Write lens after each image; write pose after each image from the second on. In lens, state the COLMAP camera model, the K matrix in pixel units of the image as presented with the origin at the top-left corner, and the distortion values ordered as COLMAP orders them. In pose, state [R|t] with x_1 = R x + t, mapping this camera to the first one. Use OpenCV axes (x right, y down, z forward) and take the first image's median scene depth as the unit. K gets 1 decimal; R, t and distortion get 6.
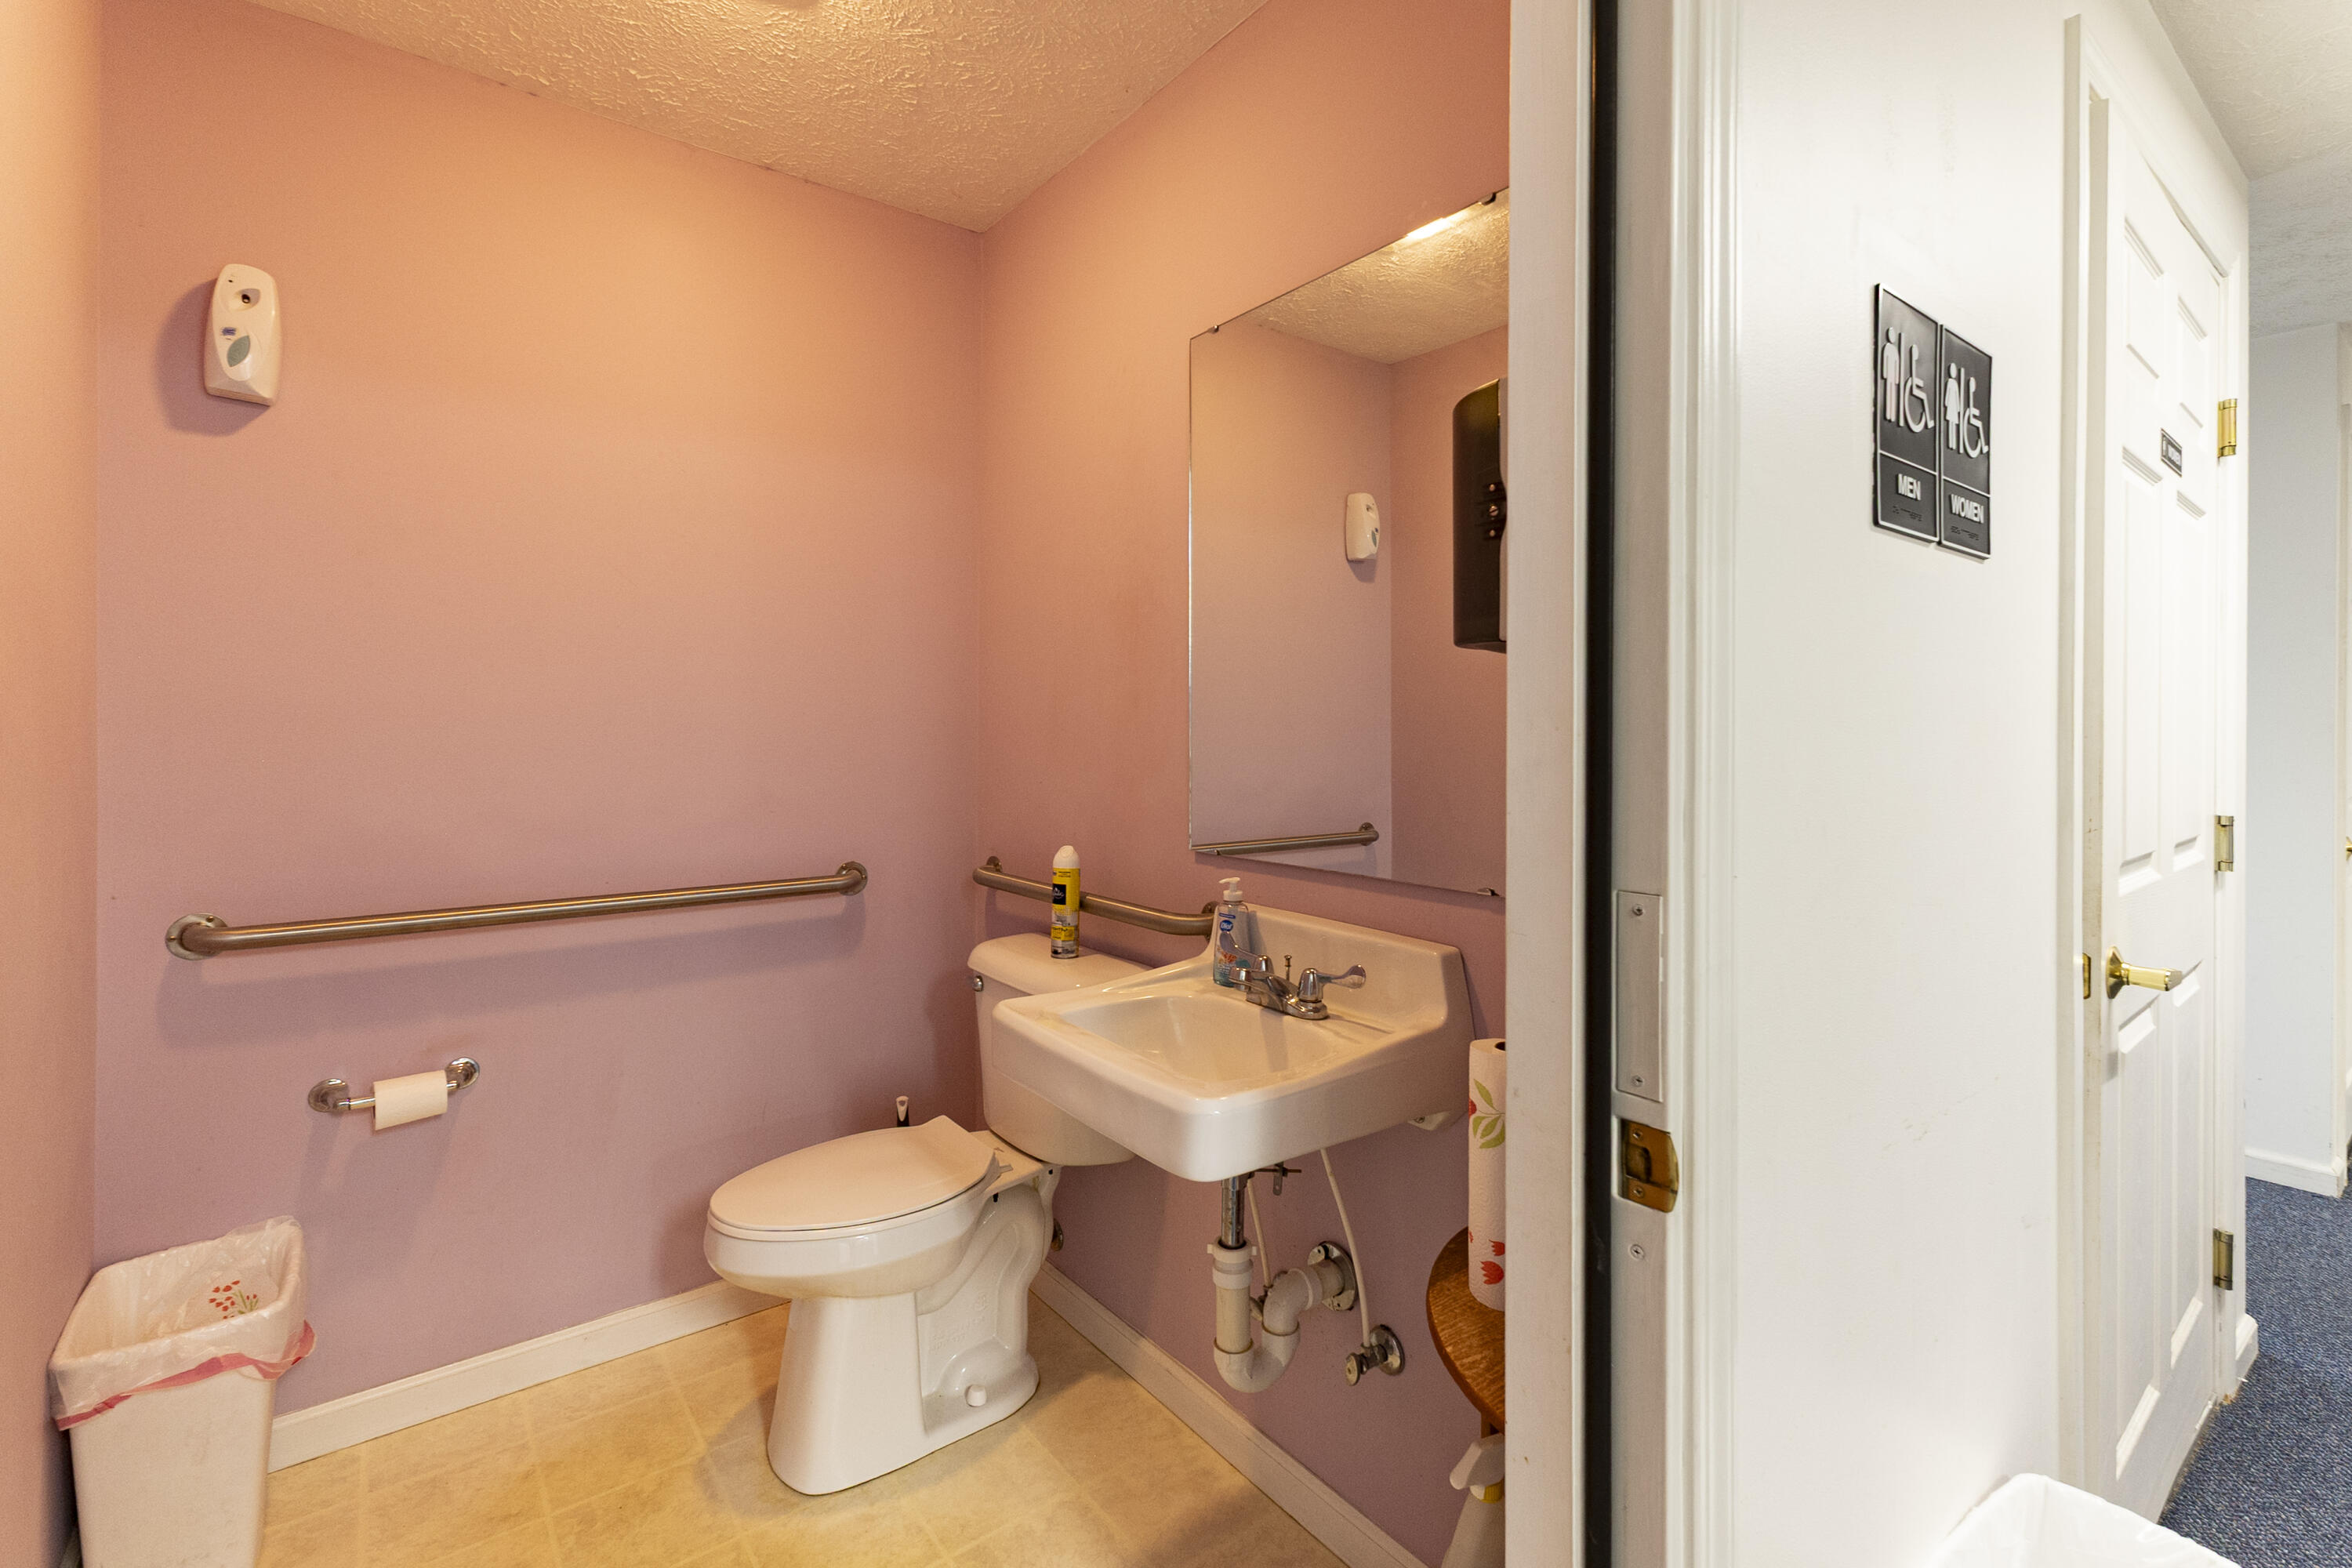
lens RADIAL K [[1063.4, 0, 1180.2], [0, 1063.4, 729.3], [0, 0, 1]] dist [0.001530, 0.000086]
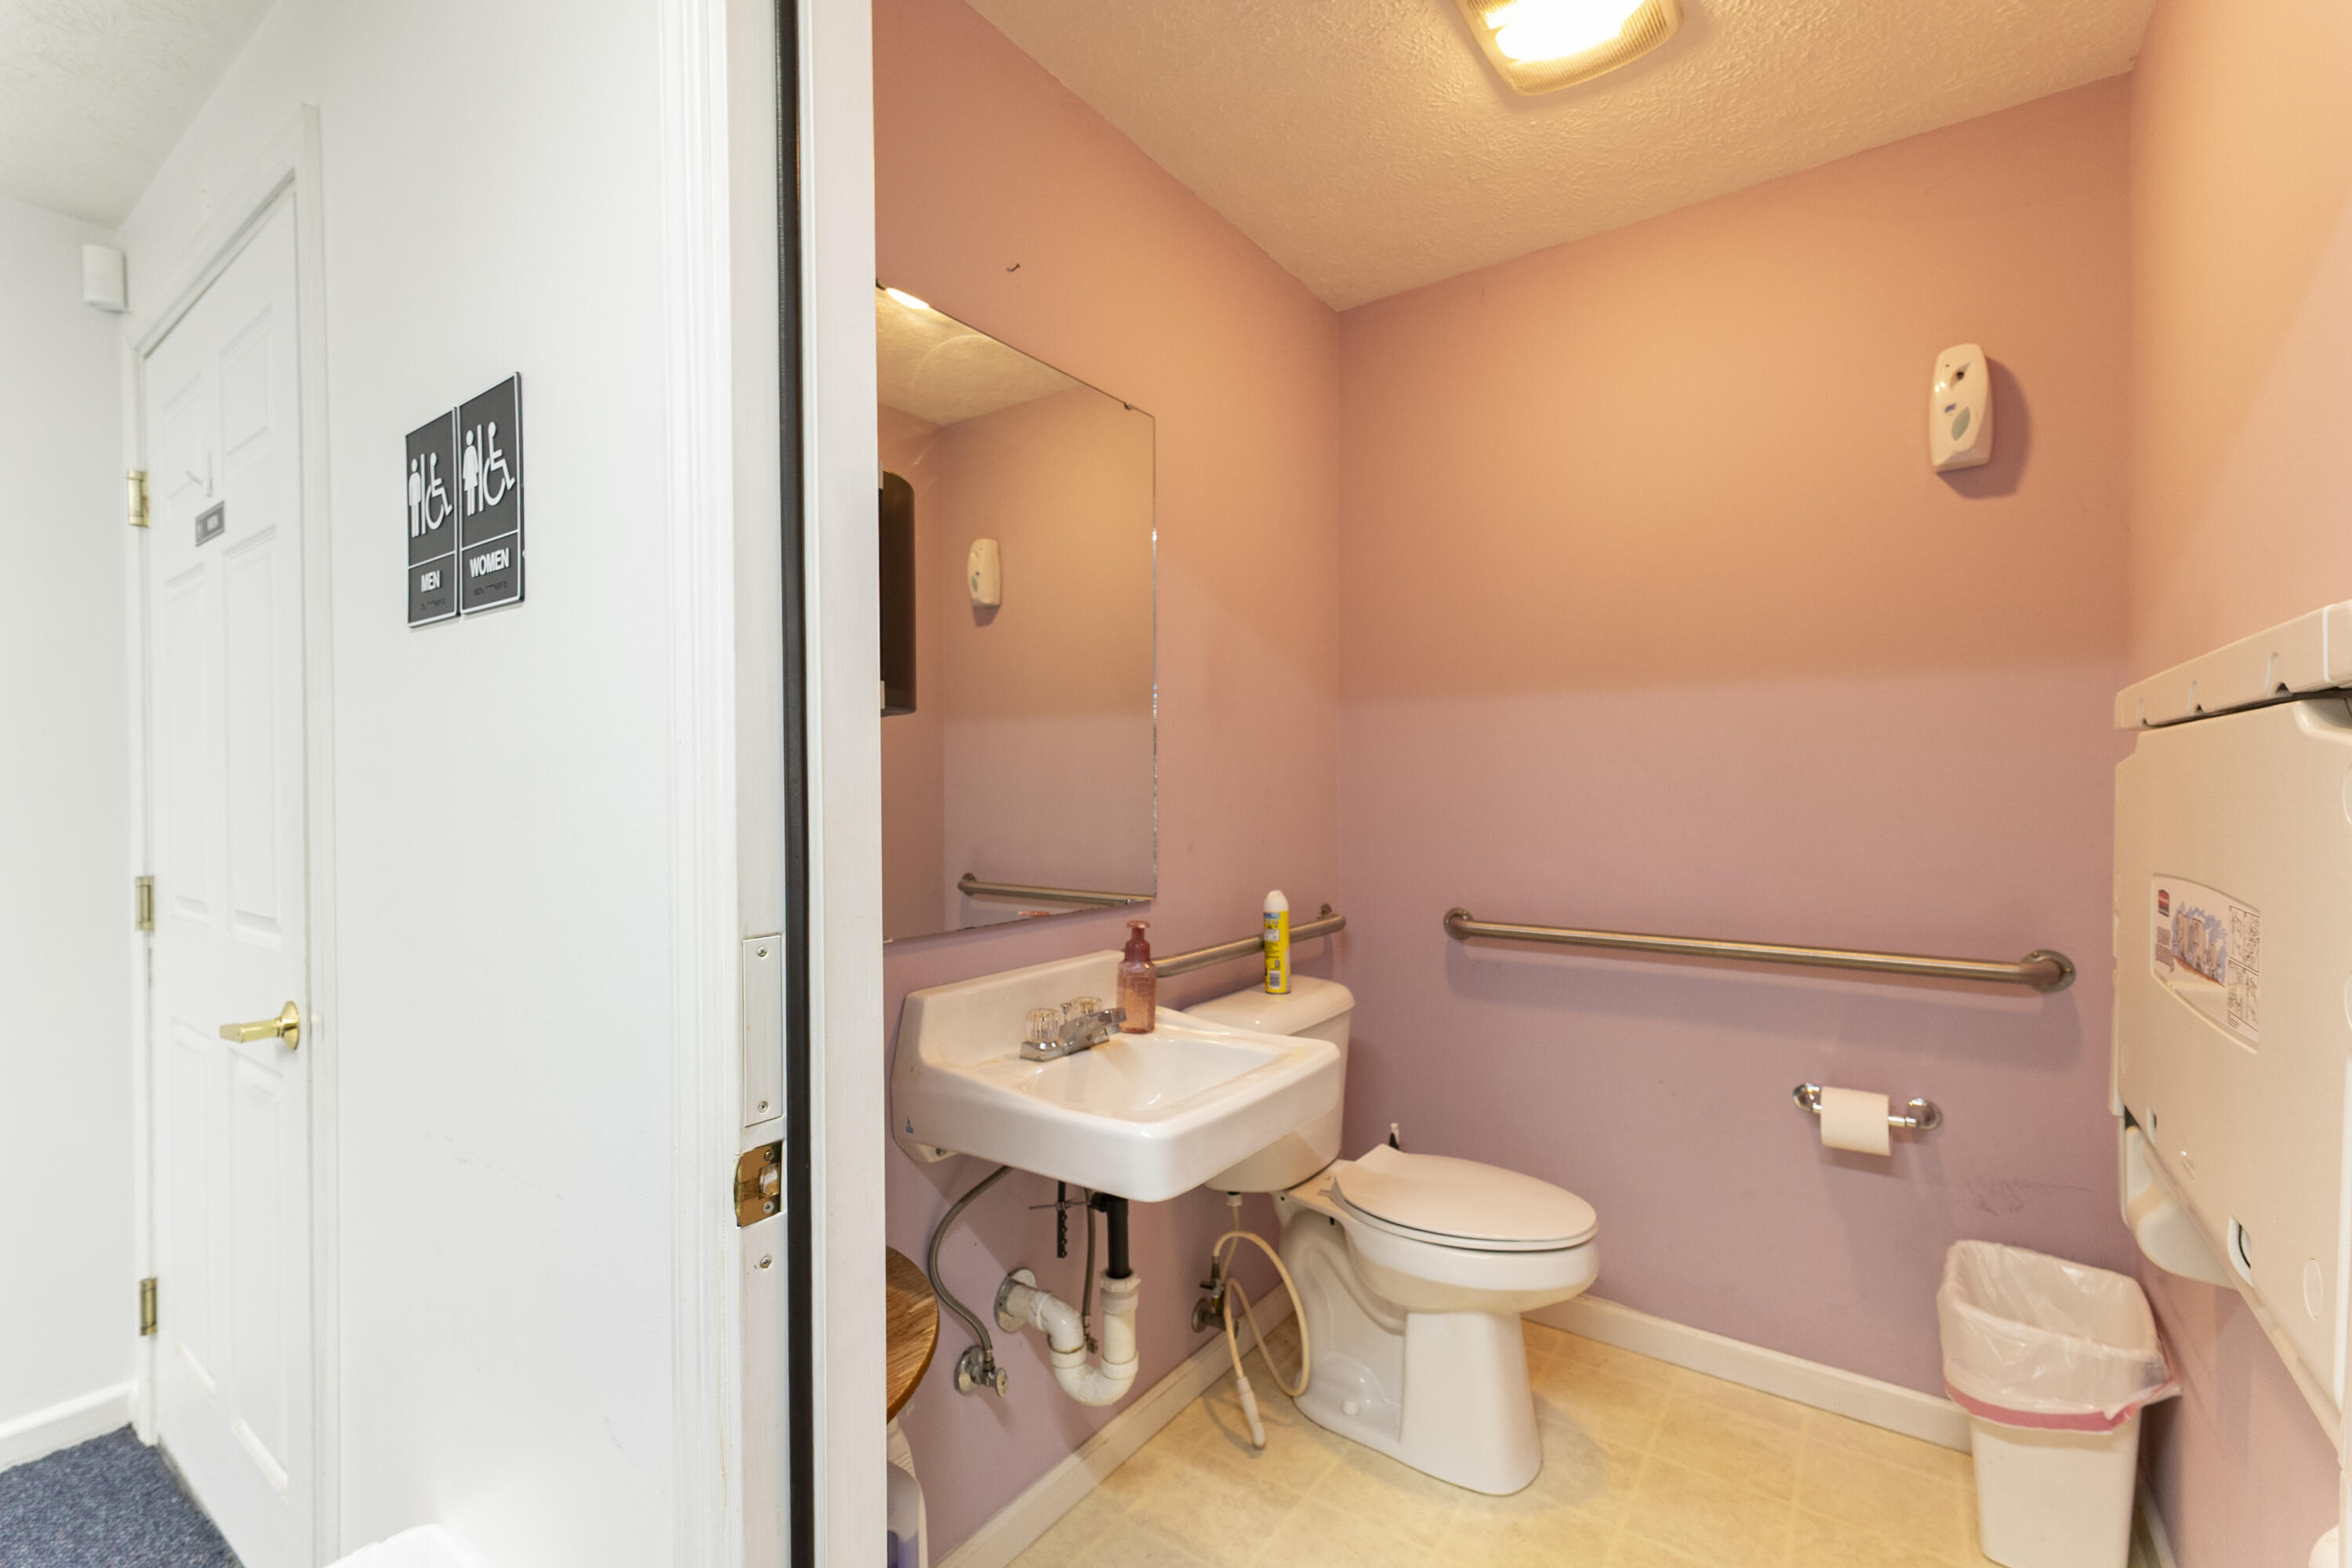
lens RADIAL K [[1012.7, 0, 1176.0], [0, 1012.7, 784.0], [0, 0, 1]] dist [-0.001938, -0.000150]
pose [[0.296499, 0.000676, -0.955033, 1.073211], [0.005804, 0.999980, 0.002509, -0.004979], [0.955016, -0.006287, 0.296489, 0.791011]]
